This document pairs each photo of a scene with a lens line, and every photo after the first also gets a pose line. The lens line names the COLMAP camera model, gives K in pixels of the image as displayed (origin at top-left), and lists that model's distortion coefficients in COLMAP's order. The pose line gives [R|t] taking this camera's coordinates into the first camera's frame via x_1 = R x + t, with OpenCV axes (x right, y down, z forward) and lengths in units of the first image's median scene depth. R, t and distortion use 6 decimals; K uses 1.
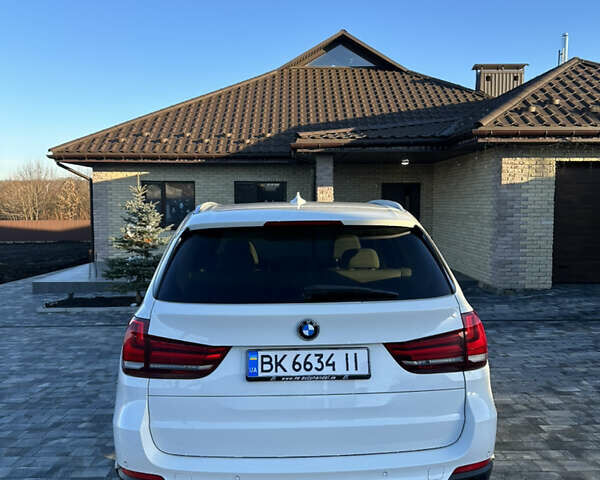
lens RADIAL K [[554.6, 0, 296.9], [0, 554.6, 240.4], [0, 0, 1]] dist [0.179868, -0.349047]
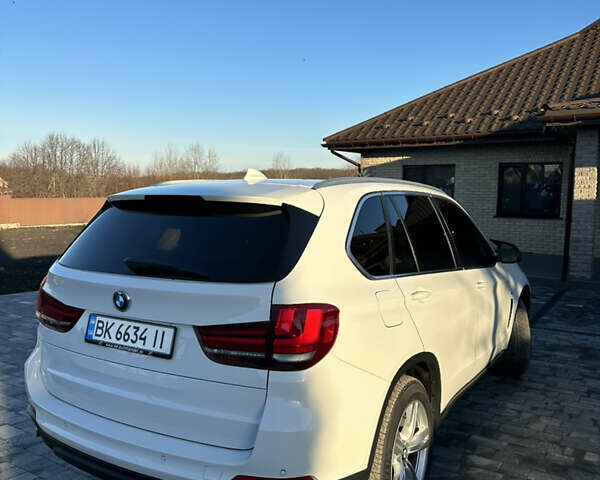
lens RADIAL K [[554.6, 0, 296.9], [0, 554.6, 240.4], [0, 0, 1]] dist [0.179868, -0.349047]
pose [[0.830501, 0.060327, -0.553740, 0.201665], [-0.046631, 0.998158, 0.038805, -0.001068], [0.555061, -0.006406, 0.831785, 0.077410]]
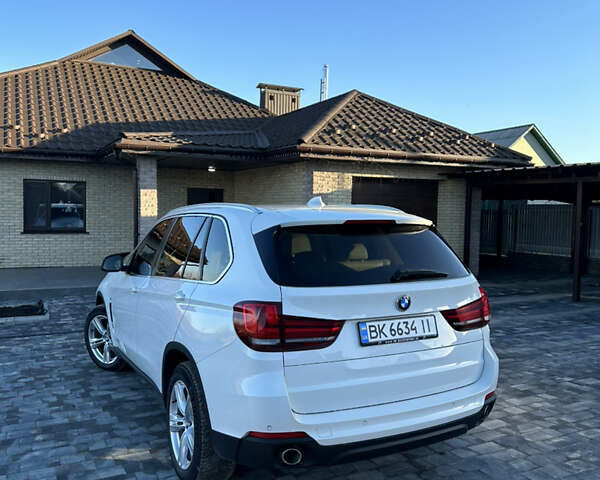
lens RADIAL K [[554.6, 0, 296.9], [0, 554.6, 240.4], [0, 0, 1]] dist [0.179868, -0.349047]
pose [[0.897486, -0.005647, 0.441007, -0.184794], [0.009761, 0.999927, -0.007061, 0.005086], [-0.440935, 0.010642, 0.897476, -0.014520]]
